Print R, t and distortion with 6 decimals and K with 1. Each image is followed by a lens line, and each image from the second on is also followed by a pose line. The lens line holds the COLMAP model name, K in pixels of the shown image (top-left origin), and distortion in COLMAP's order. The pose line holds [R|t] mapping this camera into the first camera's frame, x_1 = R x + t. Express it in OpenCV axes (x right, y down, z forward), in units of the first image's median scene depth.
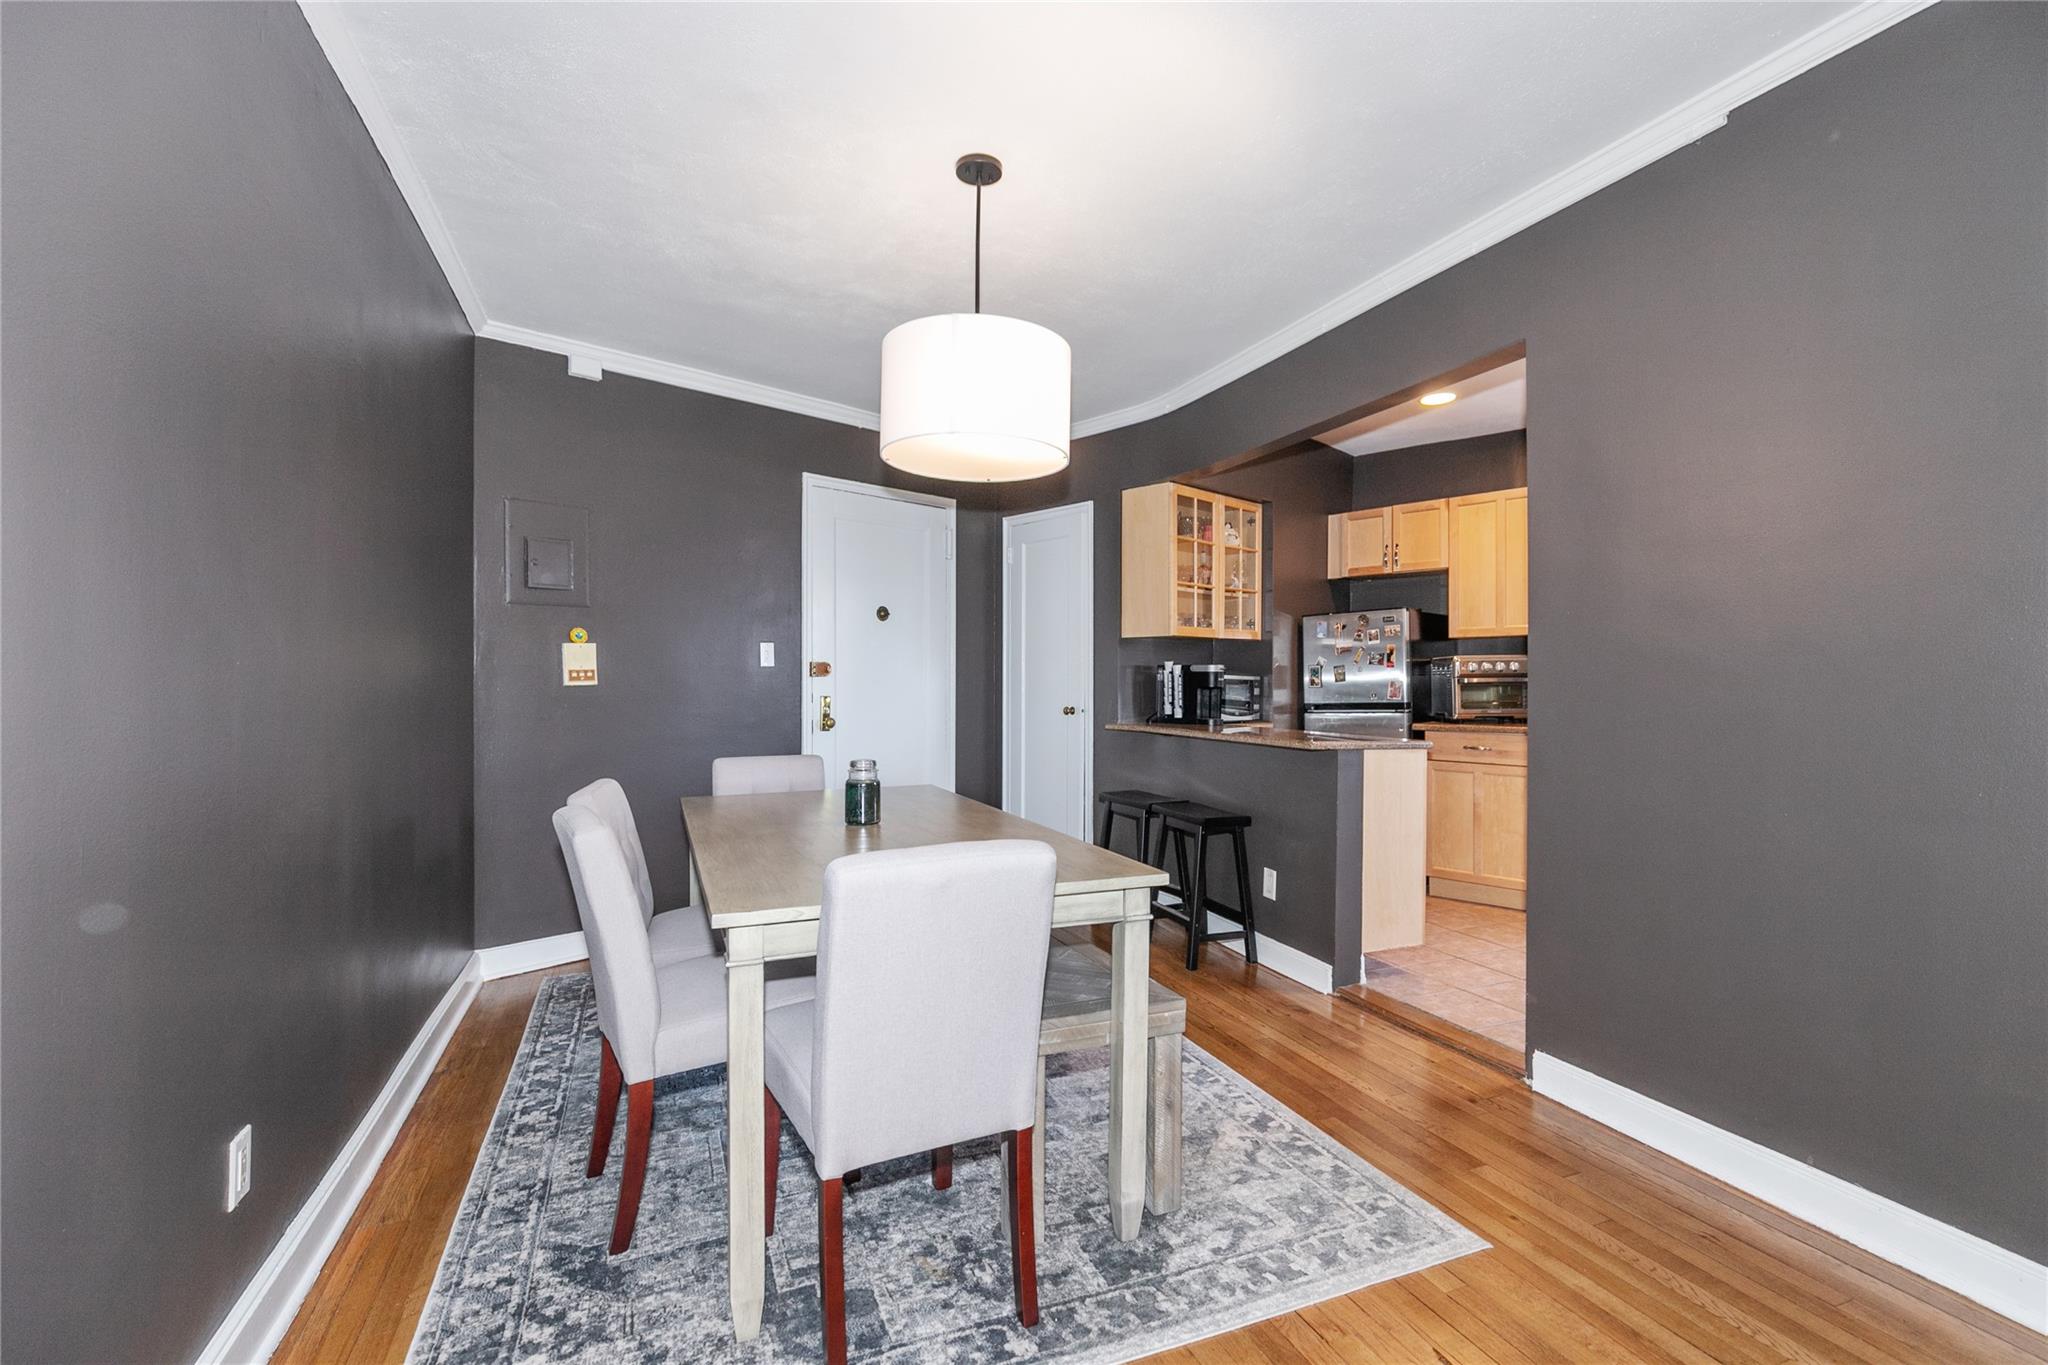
lens RADIAL K [[941.9, 0, 1052.1], [0, 941.9, 678.1], [0, 0, 1]] dist [0.010825, -0.001923]
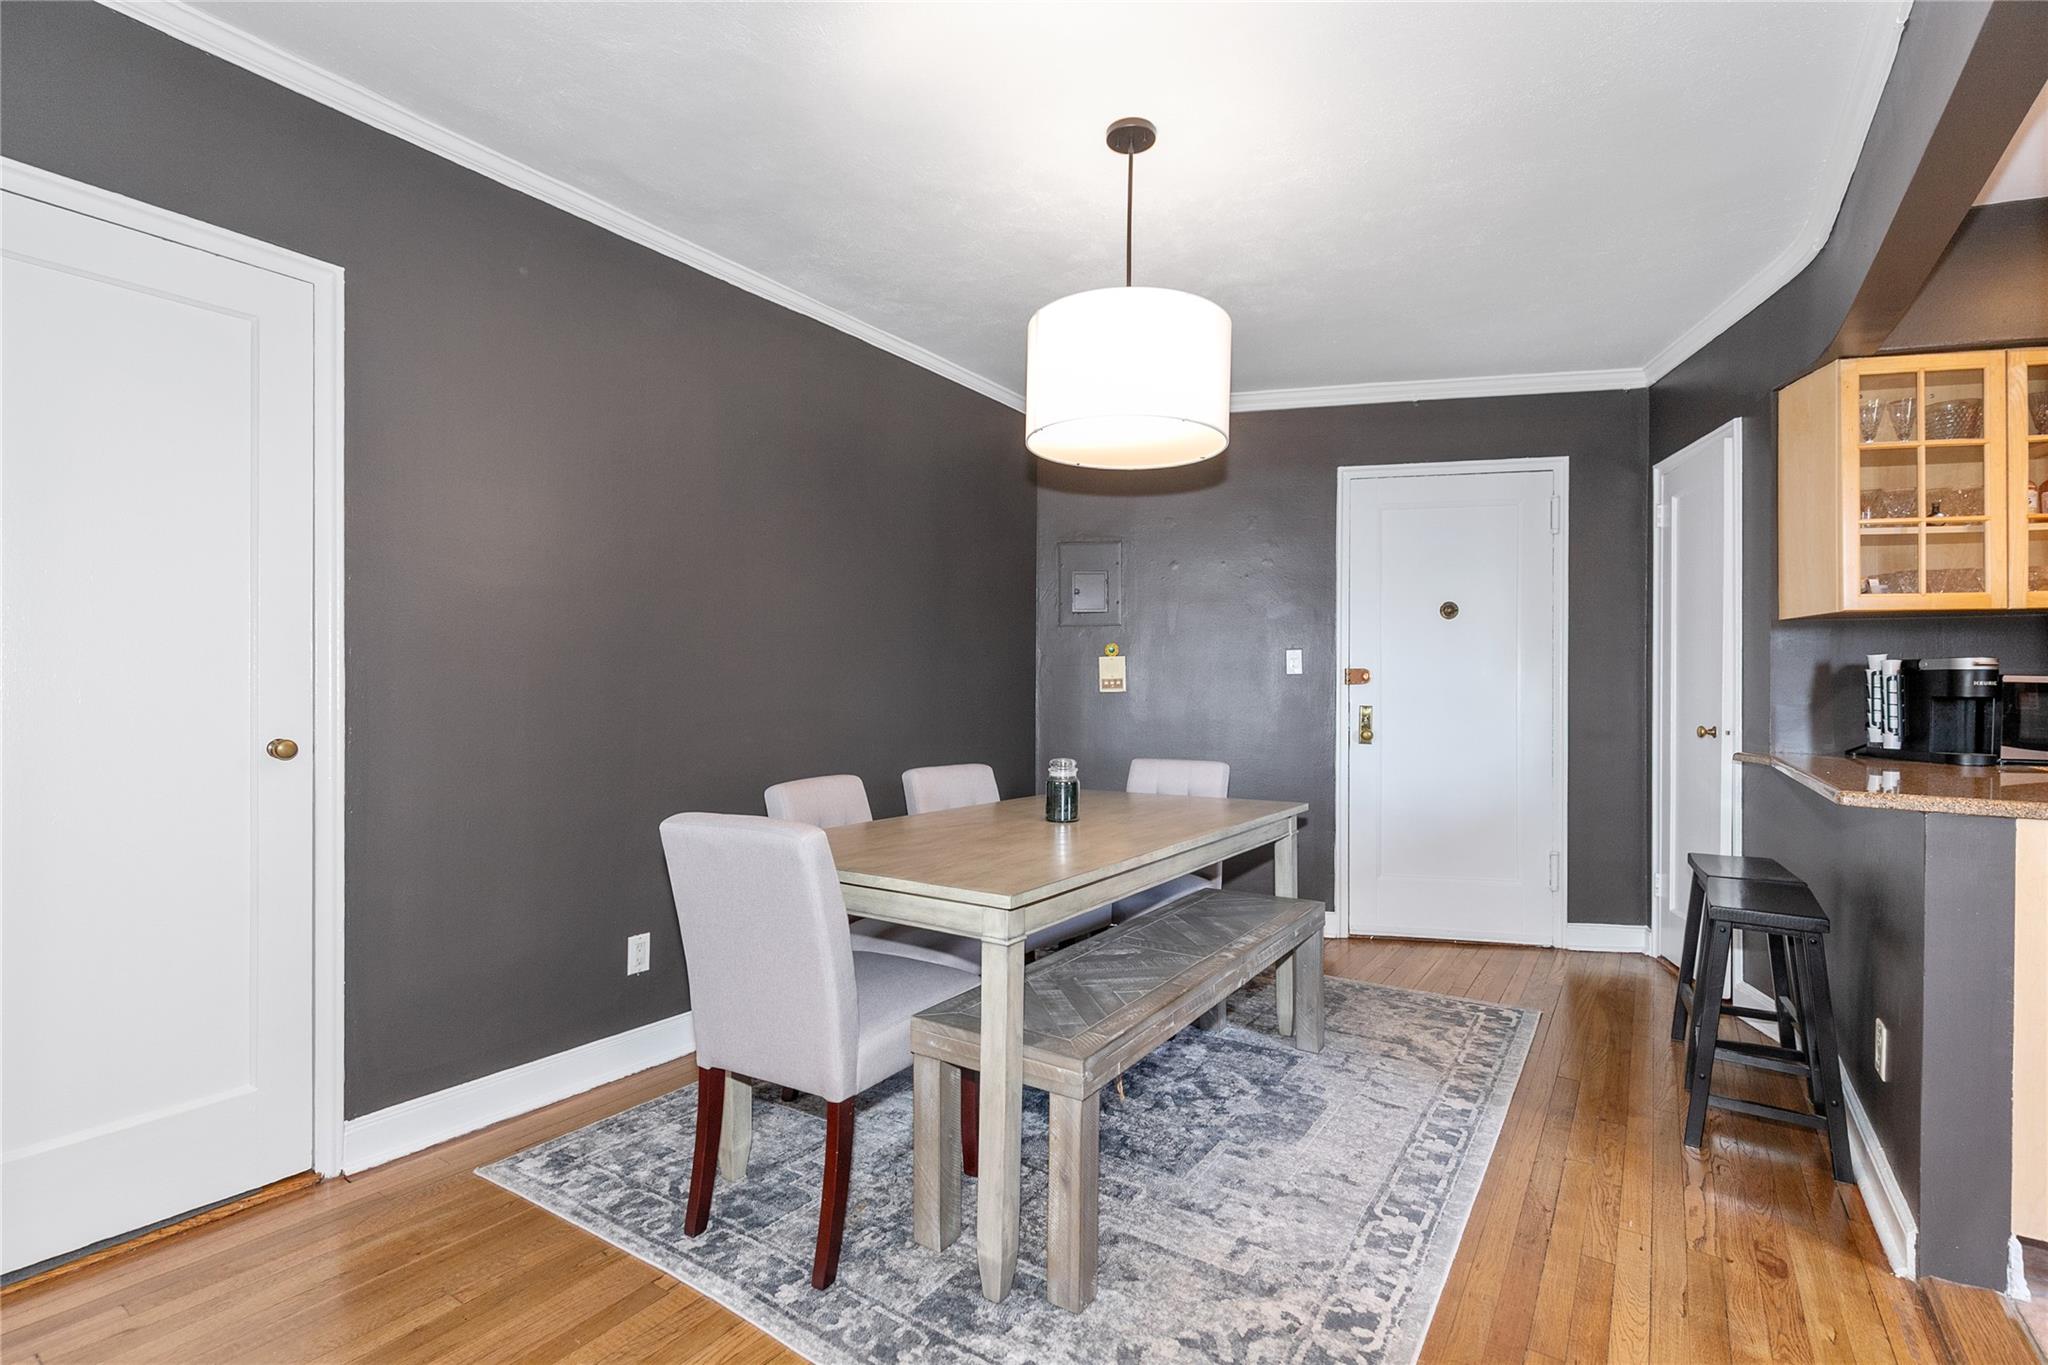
lens RADIAL K [[941.9, 0, 1019.5], [0, 941.9, 685.0], [0, 0, 1]] dist [0.010825, -0.001923]
pose [[0.533236, -0.007512, -0.845933, 0.347508], [-0.001401, 0.999951, -0.009763, 0.008374], [0.845966, 0.006391, 0.533199, 0.218882]]
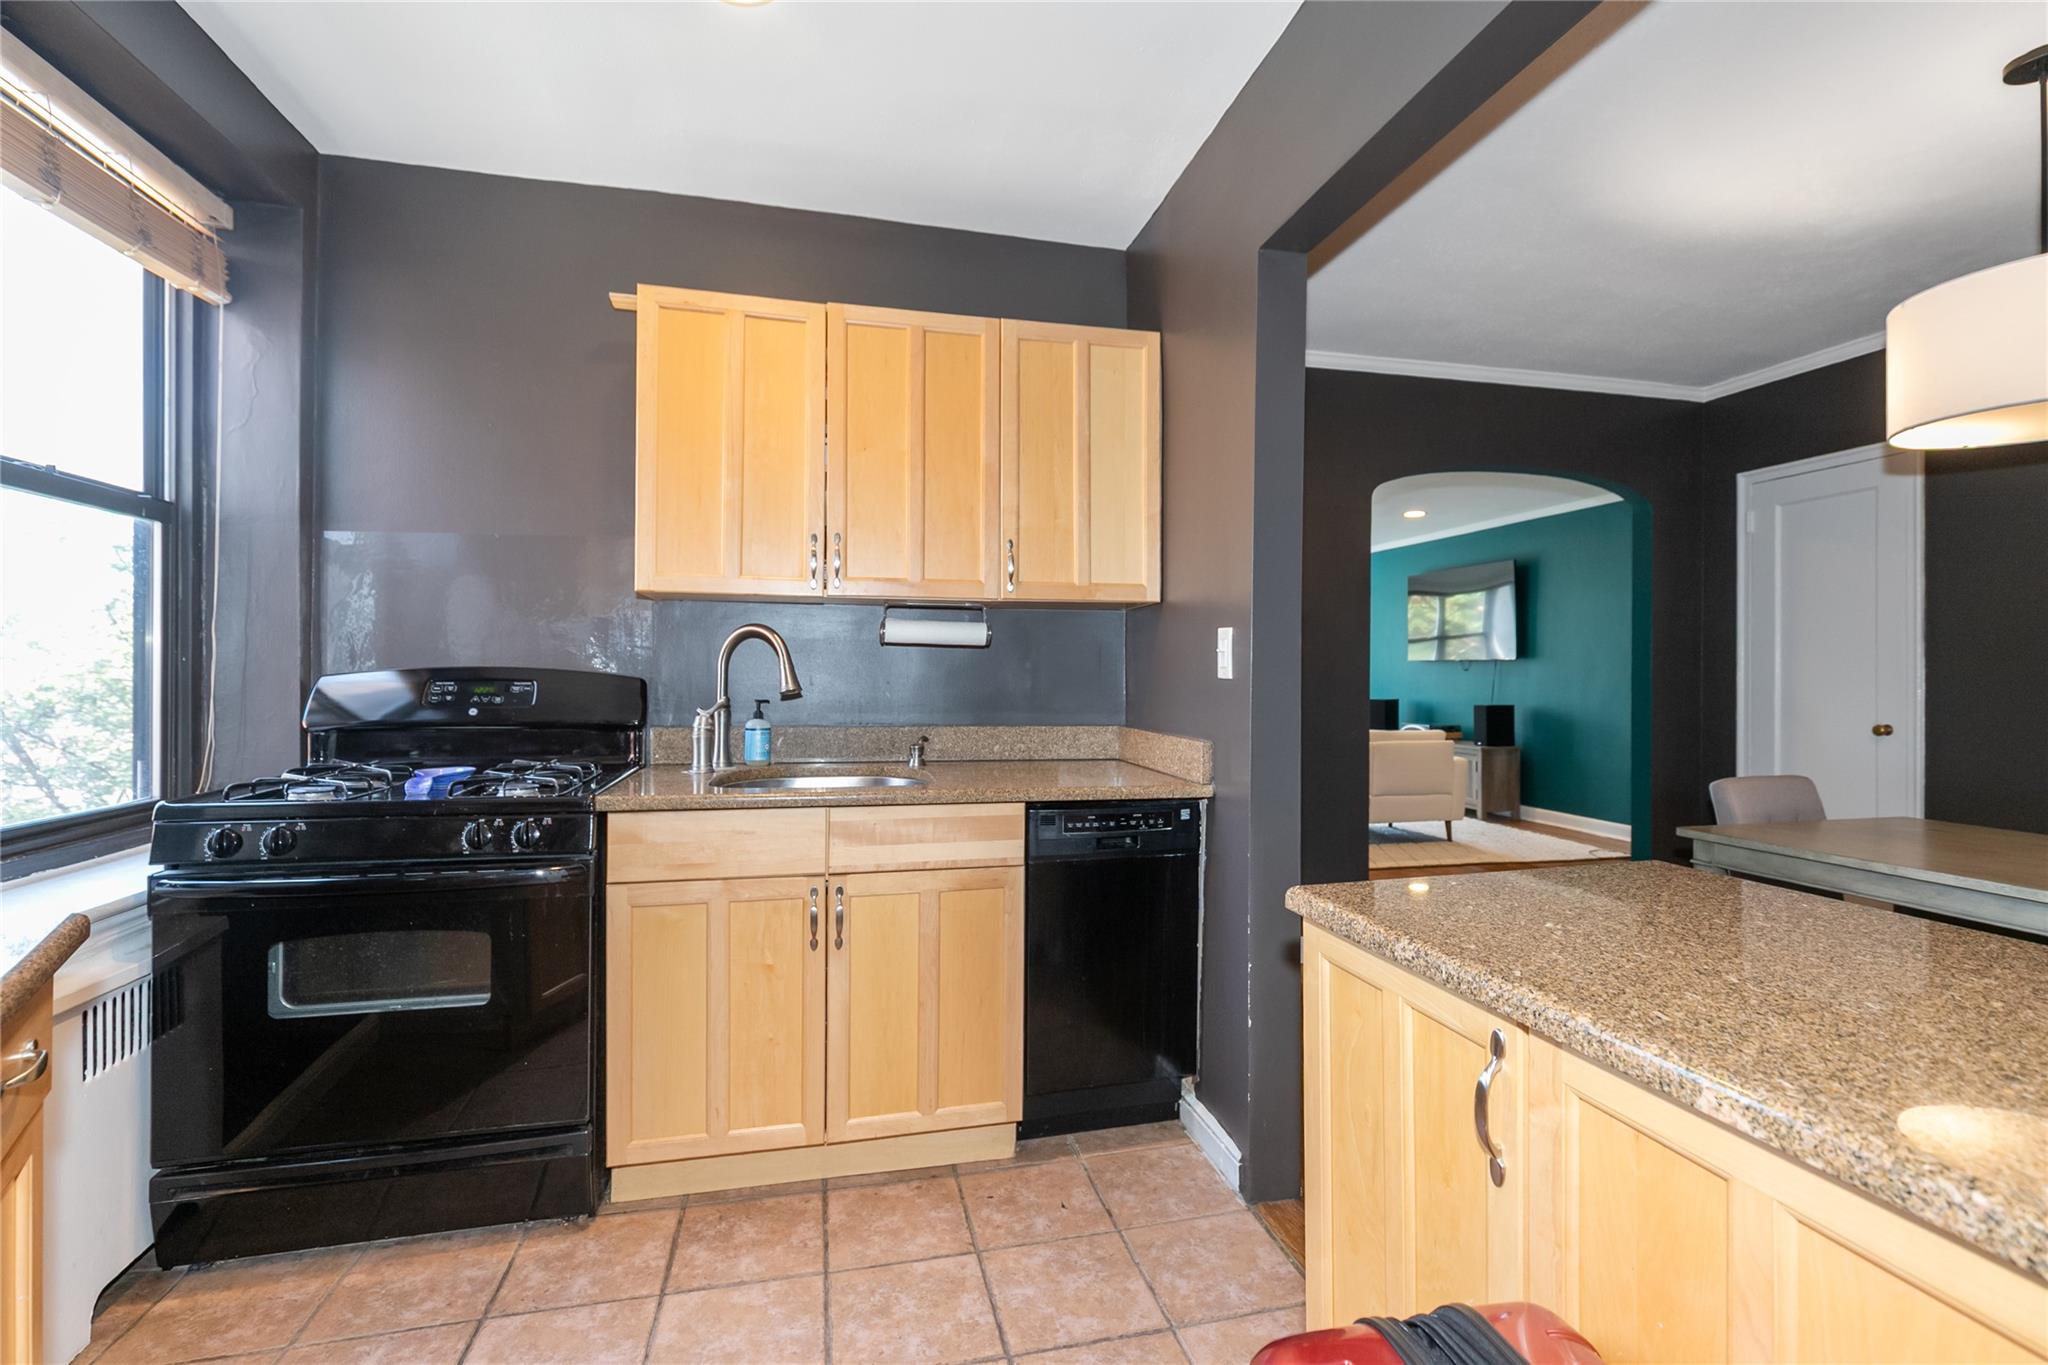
lens RADIAL K [[941.9, 0, 1040.0], [0, 941.9, 671.9], [0, 0, 1]] dist [0.010825, -0.001923]
pose [[-0.986749, -0.004202, 0.162200, 0.329780], [-0.004949, 0.999979, -0.004200, -0.004774], [-0.162179, -0.004948, -0.986749, 1.025828]]
